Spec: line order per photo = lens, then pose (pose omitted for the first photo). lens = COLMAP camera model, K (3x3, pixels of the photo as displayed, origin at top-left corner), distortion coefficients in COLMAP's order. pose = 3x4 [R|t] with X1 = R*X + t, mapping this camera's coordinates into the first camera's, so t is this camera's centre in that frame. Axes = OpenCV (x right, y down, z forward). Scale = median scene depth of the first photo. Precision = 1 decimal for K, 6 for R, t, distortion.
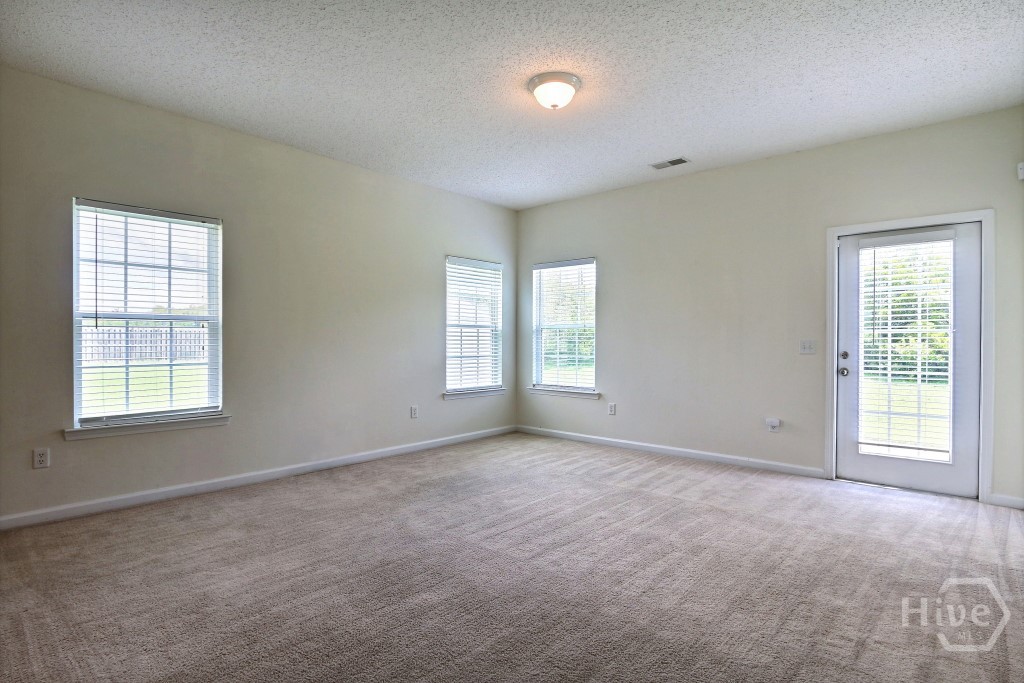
lens RADIAL K [[521.4, 0, 514.5], [0, 521.4, 338.9], [0, 0, 1]] dist [-0.017453, 0.001050]
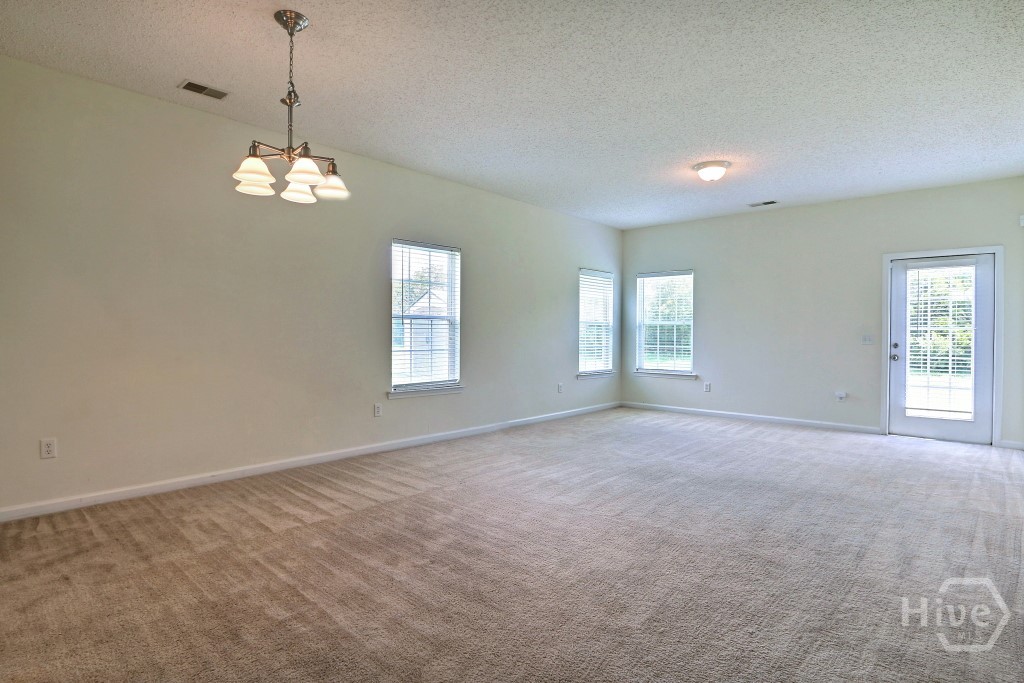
lens RADIAL K [[521.4, 0, 516.1], [0, 521.4, 333.5], [0, 0, 1]] dist [-0.017453, 0.001050]
pose [[0.999884, 0.003735, -0.014736, -0.379033], [-0.003701, 0.999990, 0.002318, -0.000423], [0.014744, -0.002263, 0.999889, -0.423201]]
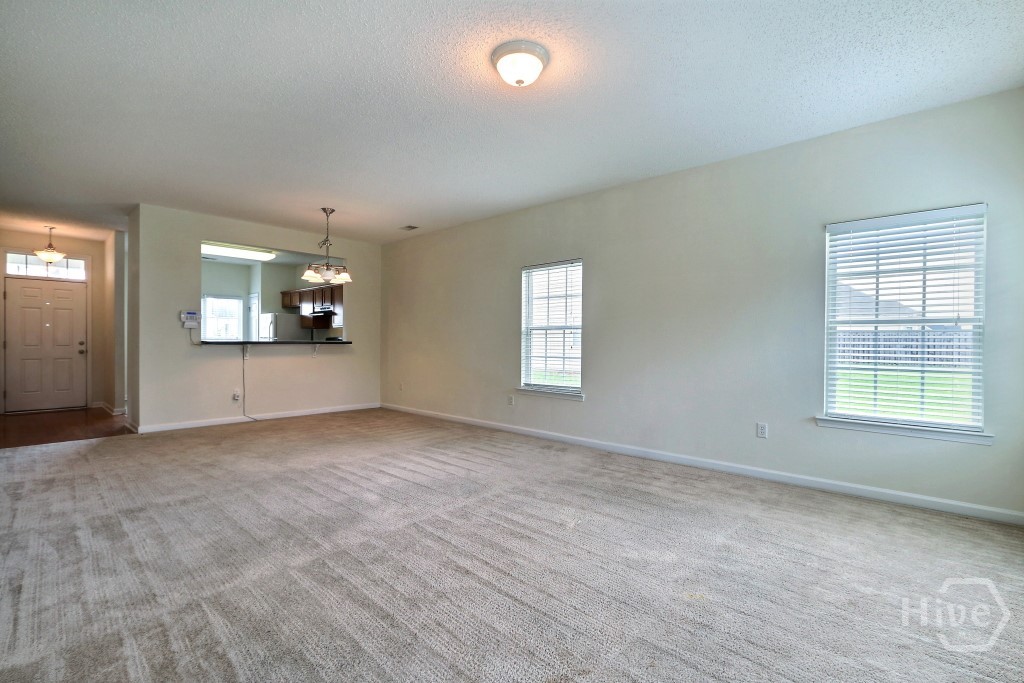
lens RADIAL K [[469.4, 0, 515.3], [0, 469.4, 343.0], [0, 0, 1]] dist [-0.011624, 0.002400]
pose [[-0.022945, 0.002910, -0.999733, 0.725435], [-0.004255, 0.999986, 0.003008, 0.002091], [0.999728, 0.004323, -0.022932, 0.823243]]
